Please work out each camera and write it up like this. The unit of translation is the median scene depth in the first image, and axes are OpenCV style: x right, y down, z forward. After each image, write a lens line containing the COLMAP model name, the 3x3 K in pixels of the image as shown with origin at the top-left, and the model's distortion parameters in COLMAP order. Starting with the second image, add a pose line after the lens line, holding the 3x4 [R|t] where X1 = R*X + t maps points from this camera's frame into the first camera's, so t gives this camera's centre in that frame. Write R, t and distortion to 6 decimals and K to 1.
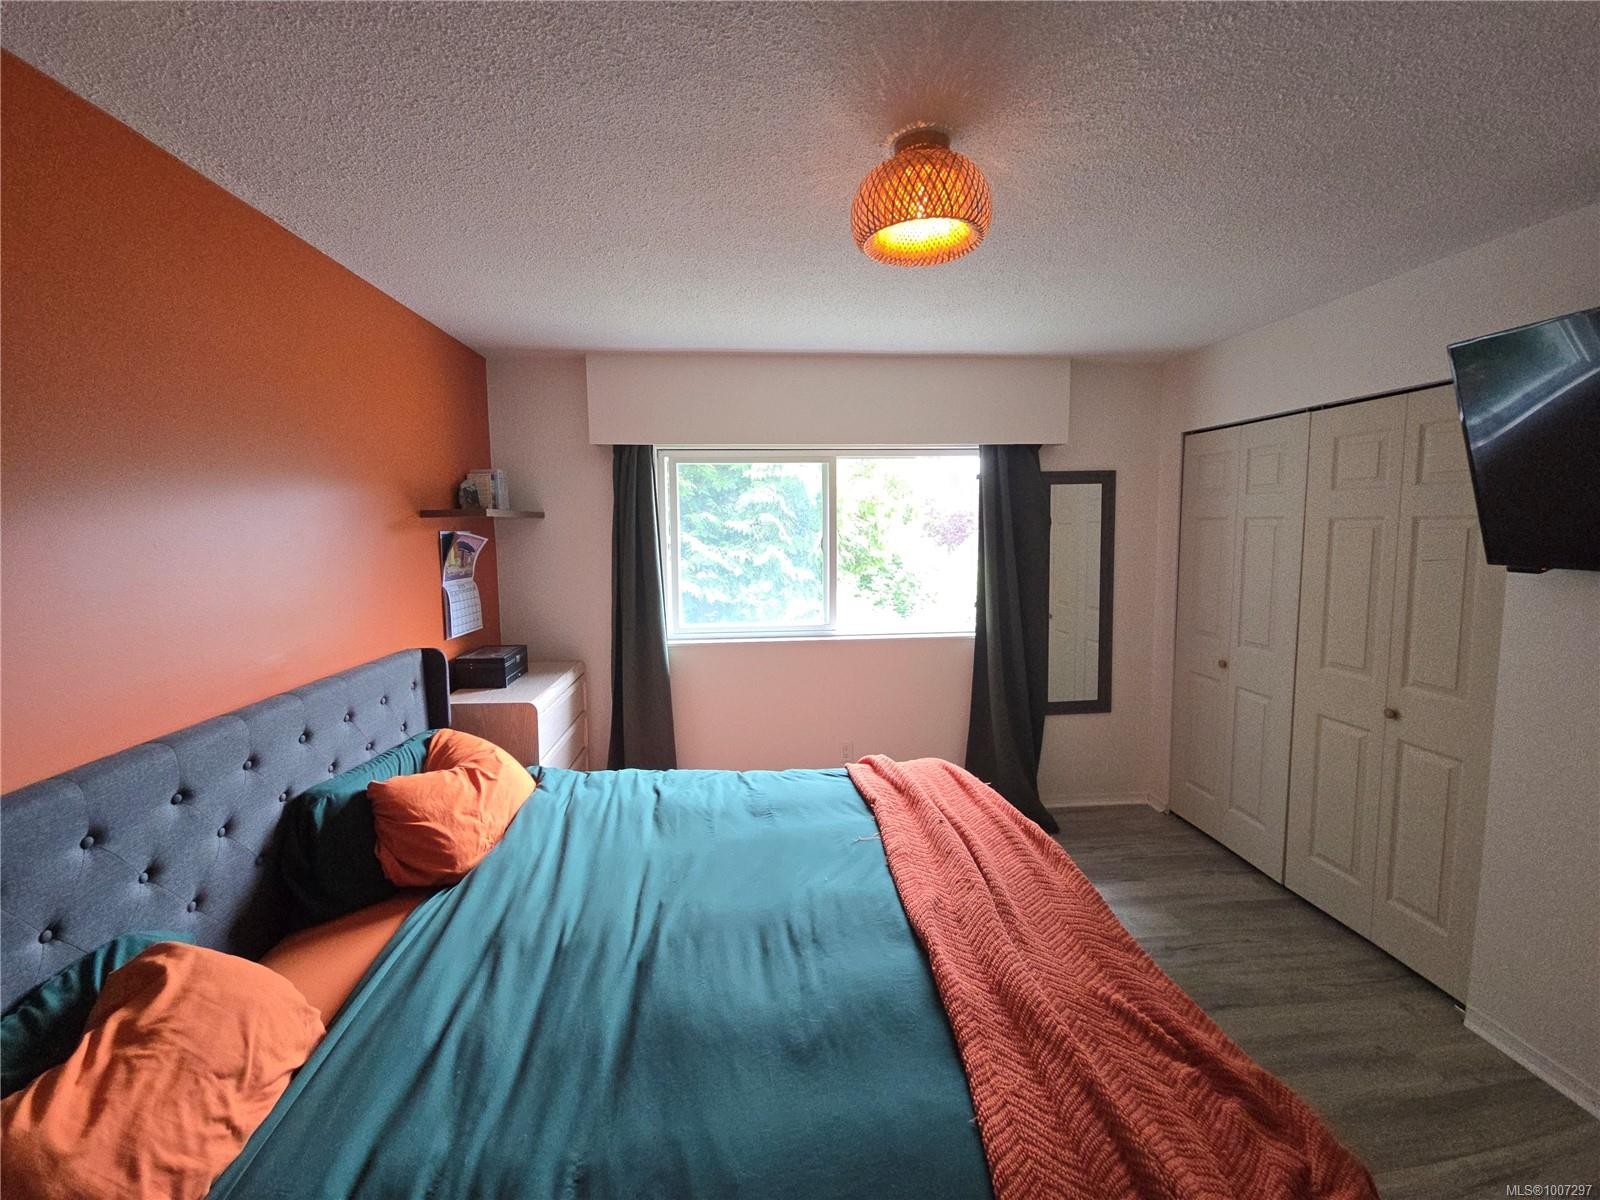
lens RADIAL K [[645.2, 0, 802.2], [0, 645.2, 590.4], [0, 0, 1]] dist [0.012957, -0.005288]
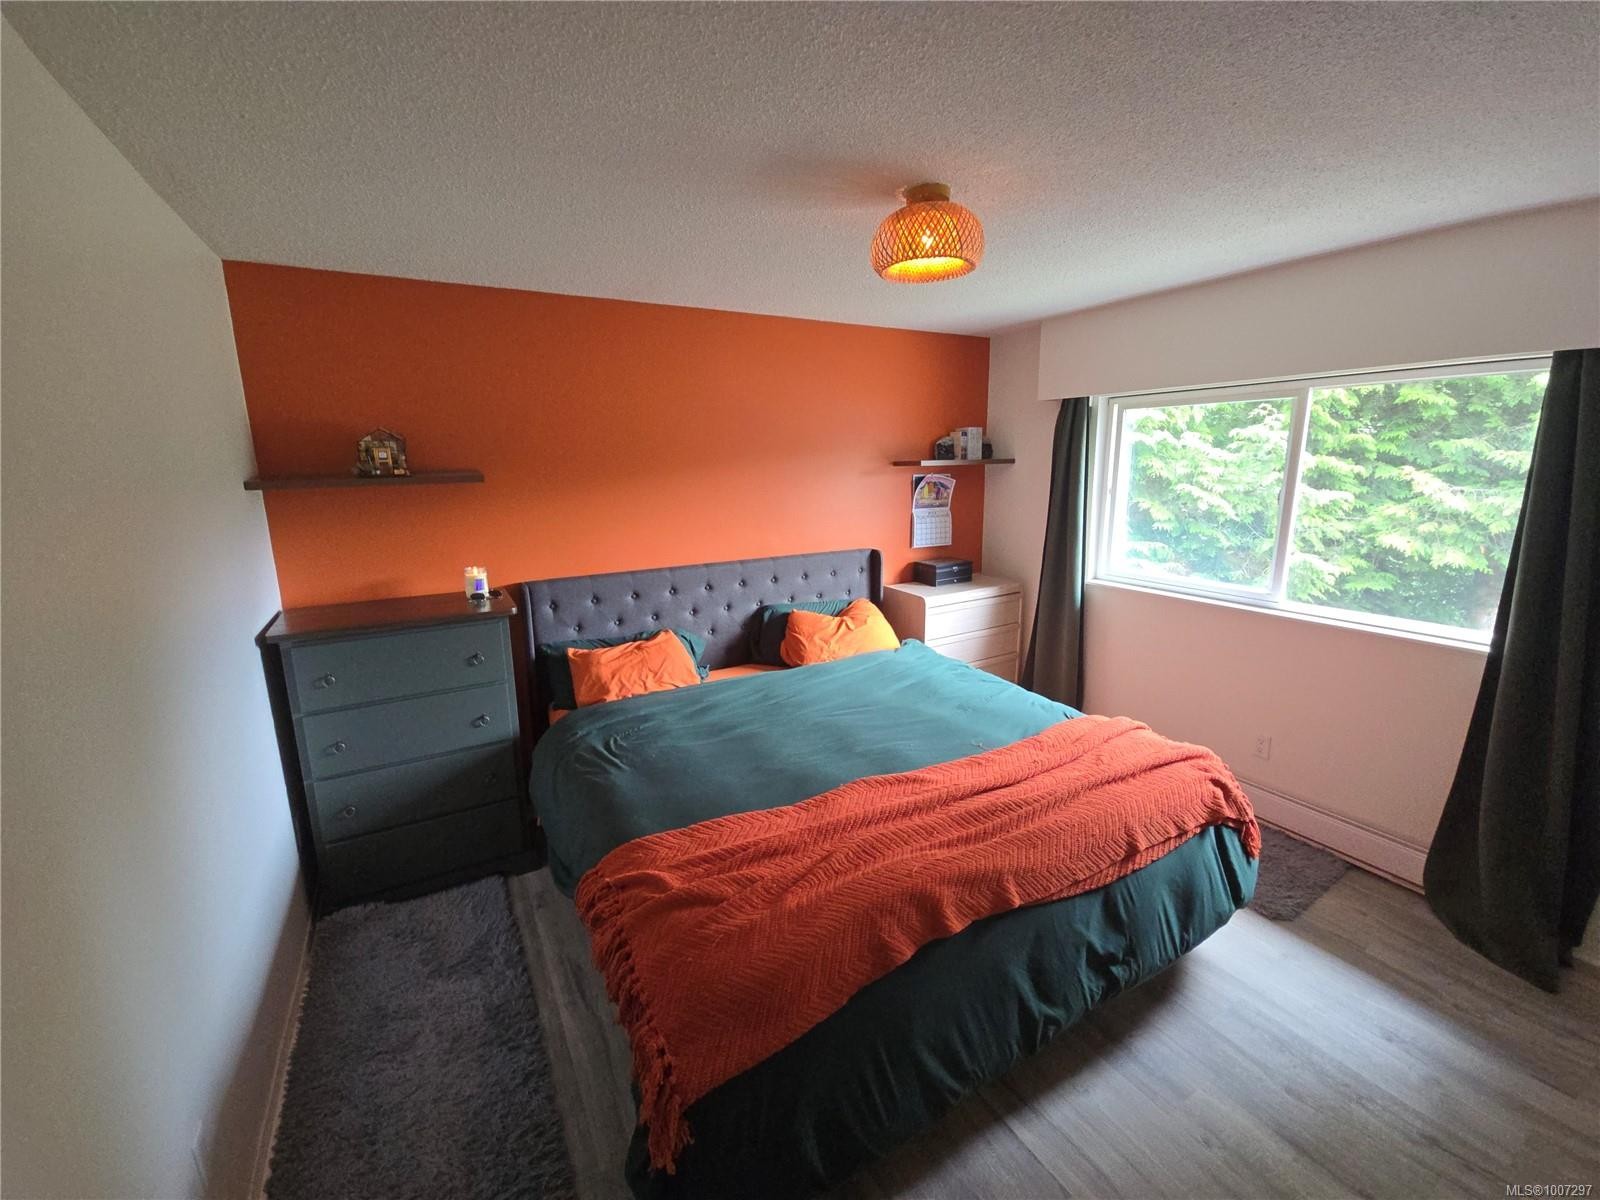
lens RADIAL K [[645.2, 0, 806.7], [0, 645.2, 585.0], [0, 0, 1]] dist [0.012957, -0.005288]
pose [[0.441817, 0.177391, -0.879392, 0.675448], [-0.083275, 0.984132, 0.156681, -0.053306], [0.893232, 0.004007, 0.449578, 0.111491]]
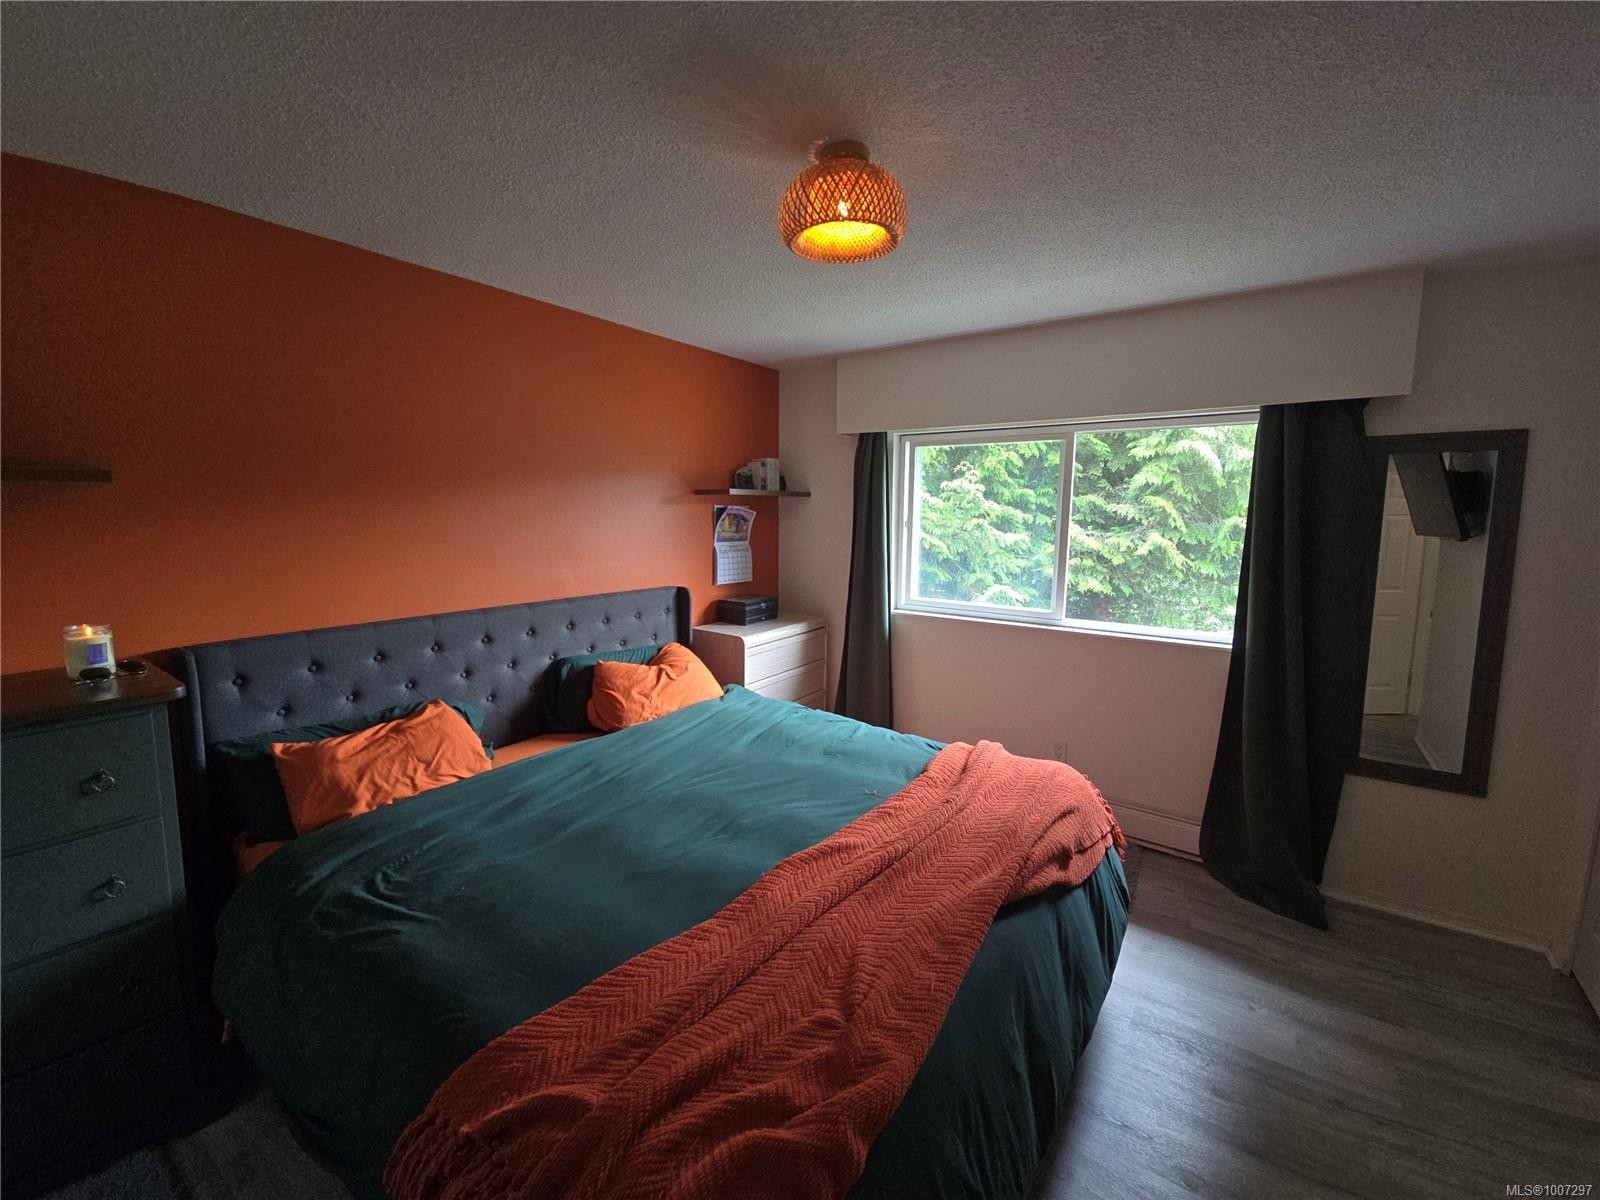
lens RADIAL K [[645.2, 0, 801.1], [0, 645.2, 589.2], [0, 0, 1]] dist [0.012957, -0.005288]
pose [[0.773010, 0.096664, -0.626986, 0.449442], [-0.082343, 0.995251, 0.051920, -0.000594], [0.629027, 0.011493, 0.777299, 0.055122]]
